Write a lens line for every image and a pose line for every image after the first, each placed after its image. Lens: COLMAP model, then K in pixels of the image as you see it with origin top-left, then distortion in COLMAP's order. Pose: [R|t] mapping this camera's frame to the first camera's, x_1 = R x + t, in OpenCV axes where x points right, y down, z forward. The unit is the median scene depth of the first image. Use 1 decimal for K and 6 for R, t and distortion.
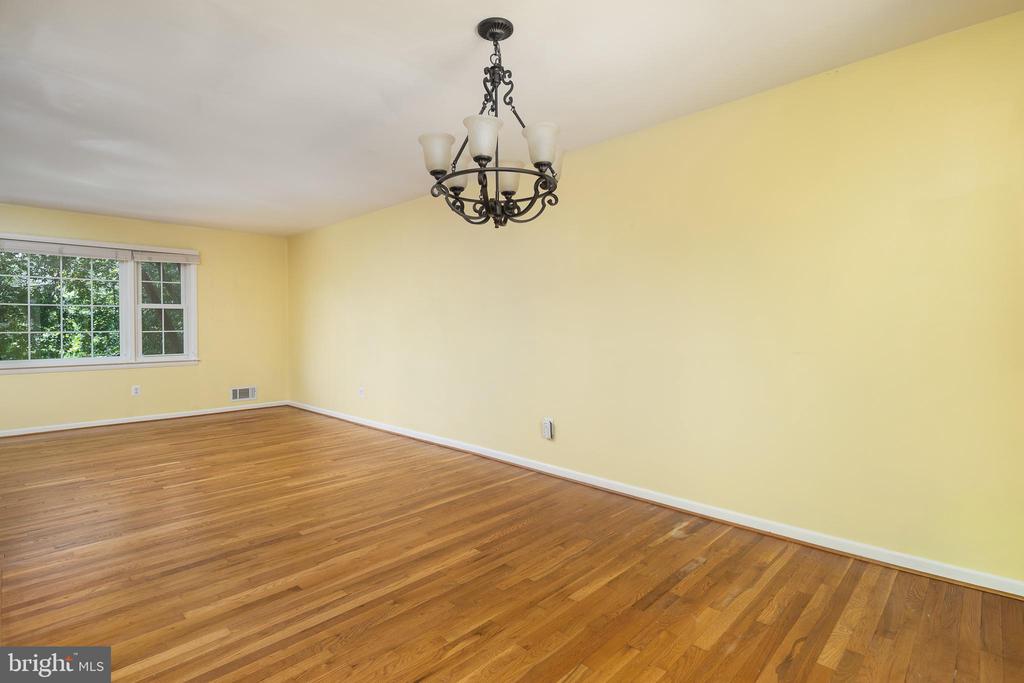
lens RADIAL K [[492.0, 0, 490.4], [0, 492.0, 297.2], [0, 0, 1]] dist [0.001742, 0.000060]
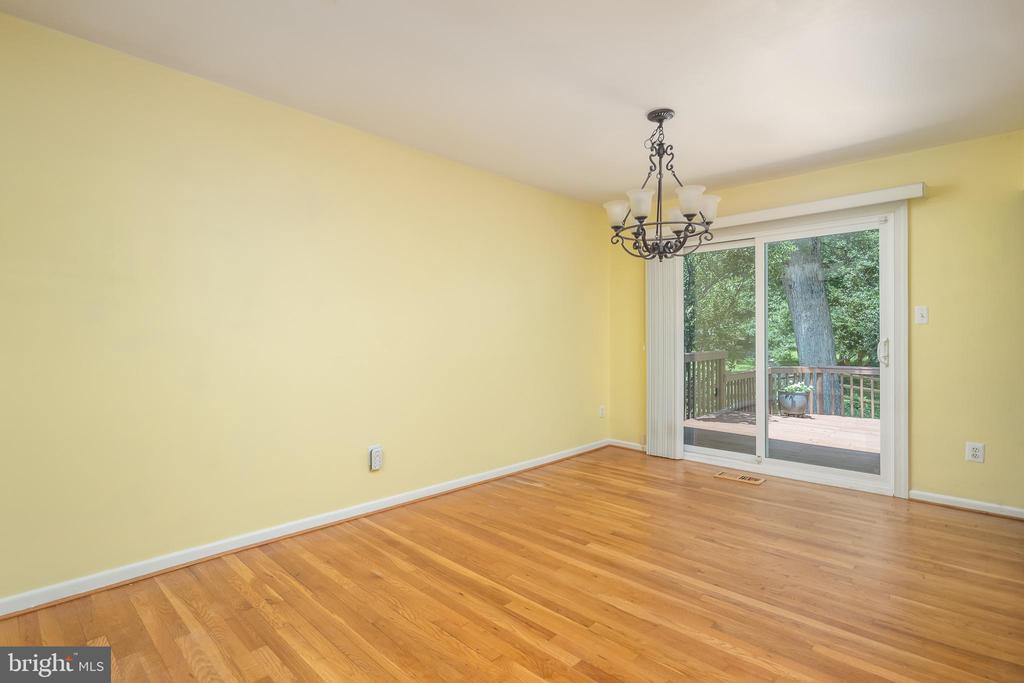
lens RADIAL K [[498.0, 0, 512.0], [0, 498.0, 341.5], [0, 0, 1]] dist [0.002092, 0.000516]
pose [[-0.021517, -0.008064, 0.999736, -1.055268], [-0.060327, 0.998156, 0.006753, 0.073377], [-0.997947, -0.060166, -0.021964, 1.164240]]
